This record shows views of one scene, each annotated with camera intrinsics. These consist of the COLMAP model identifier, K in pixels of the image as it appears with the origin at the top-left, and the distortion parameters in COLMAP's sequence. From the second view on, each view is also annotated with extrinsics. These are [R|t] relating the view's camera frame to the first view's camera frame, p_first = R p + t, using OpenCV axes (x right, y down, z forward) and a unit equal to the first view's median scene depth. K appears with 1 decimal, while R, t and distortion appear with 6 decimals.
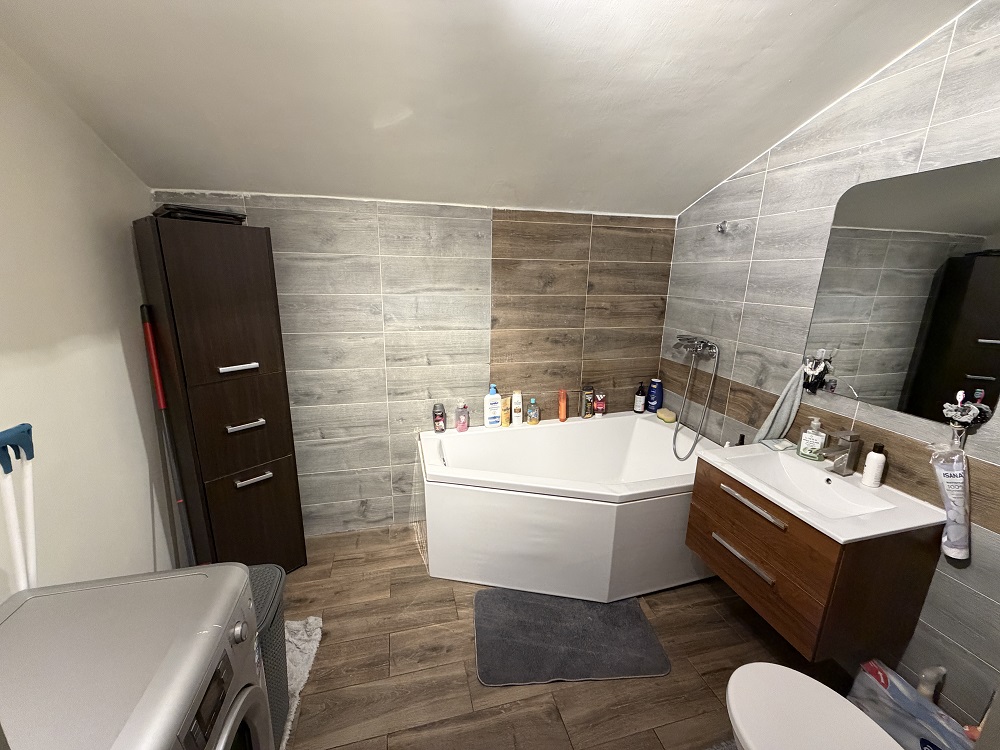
lens RADIAL K [[398.7, 0, 497.8], [0, 398.7, 374.1], [0, 0, 1]] dist [0.000423, -0.000307]
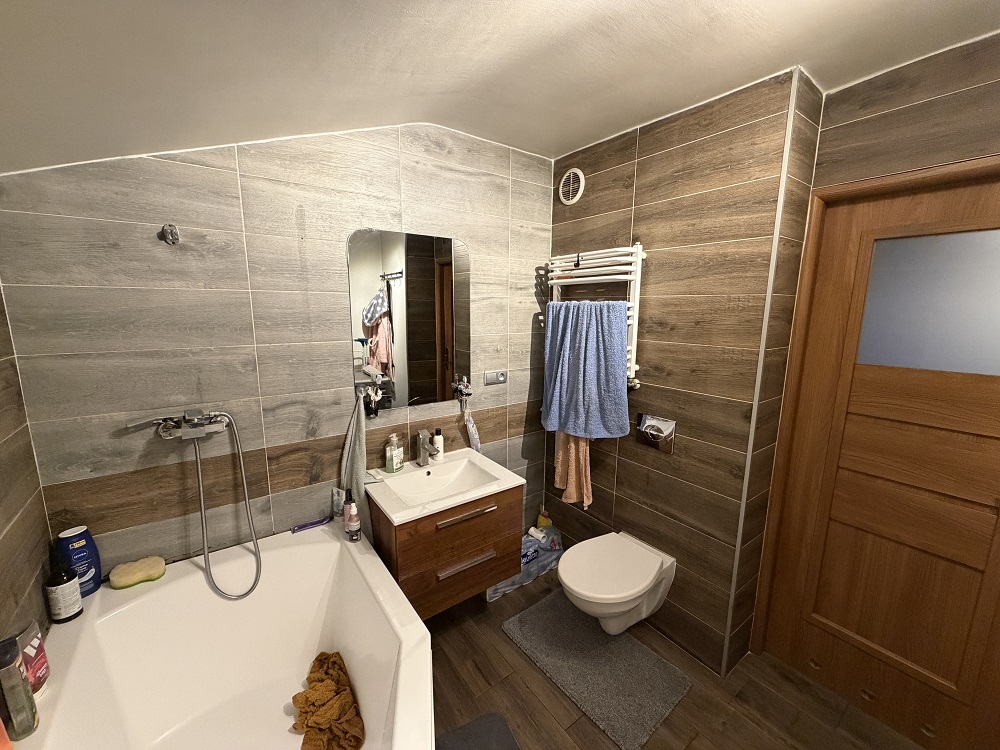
lens RADIAL K [[398.7, 0, 497.8], [0, 398.7, 374.1], [0, 0, 1]] dist [0.000423, -0.000307]
pose [[-0.372510, -0.178850, 0.910631, -0.240143], [0.214960, 0.937938, 0.272147, -0.234953], [-0.902789, 0.297127, -0.310946, 0.839230]]
